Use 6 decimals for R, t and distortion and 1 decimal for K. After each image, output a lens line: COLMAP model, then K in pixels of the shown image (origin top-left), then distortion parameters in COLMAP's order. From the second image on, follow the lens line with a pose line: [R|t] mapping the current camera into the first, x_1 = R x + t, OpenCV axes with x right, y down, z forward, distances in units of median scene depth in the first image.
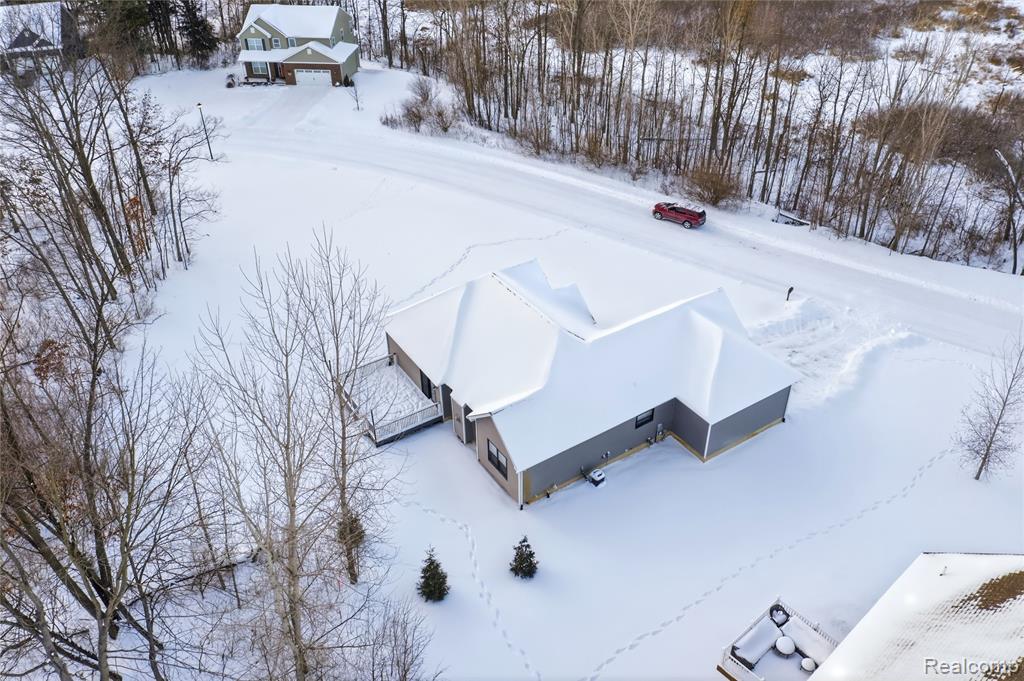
lens RADIAL K [[809.5, 0, 512.0], [0, 809.5, 340.5], [0, 0, 1]] dist [-0.024822, -0.003300]
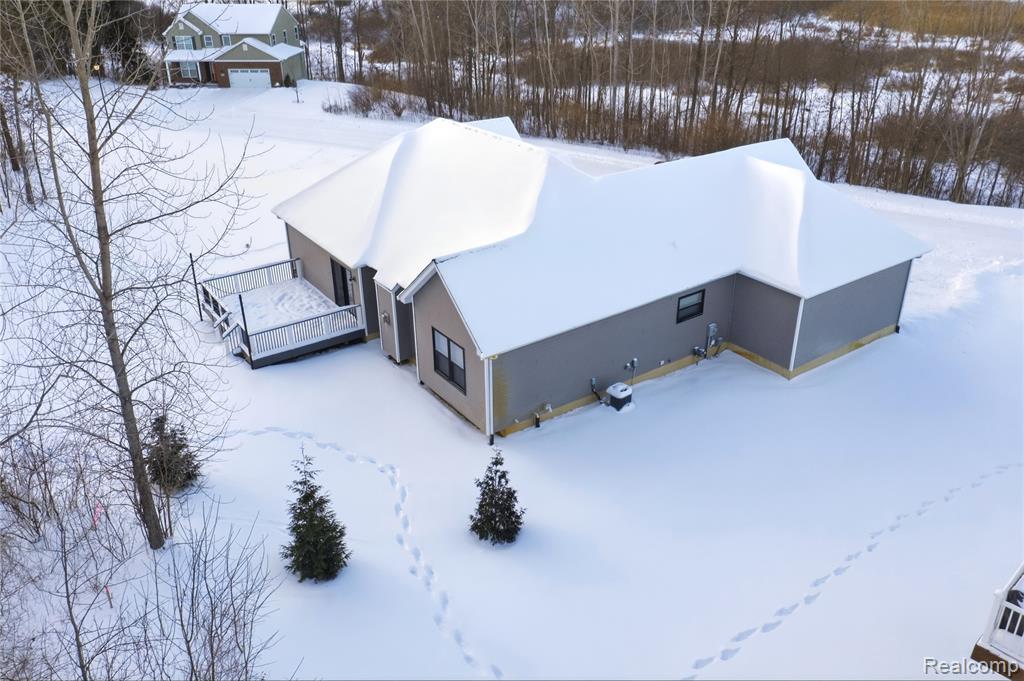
lens RADIAL K [[809.5, 0, 512.0], [0, 809.5, 340.5], [0, 0, 1]] dist [-0.024822, -0.003300]
pose [[0.999270, -0.013652, 0.035679, 0.006320], [0.018734, 0.989076, -0.146213, 0.206260], [-0.033293, 0.146774, 0.988610, 0.396721]]
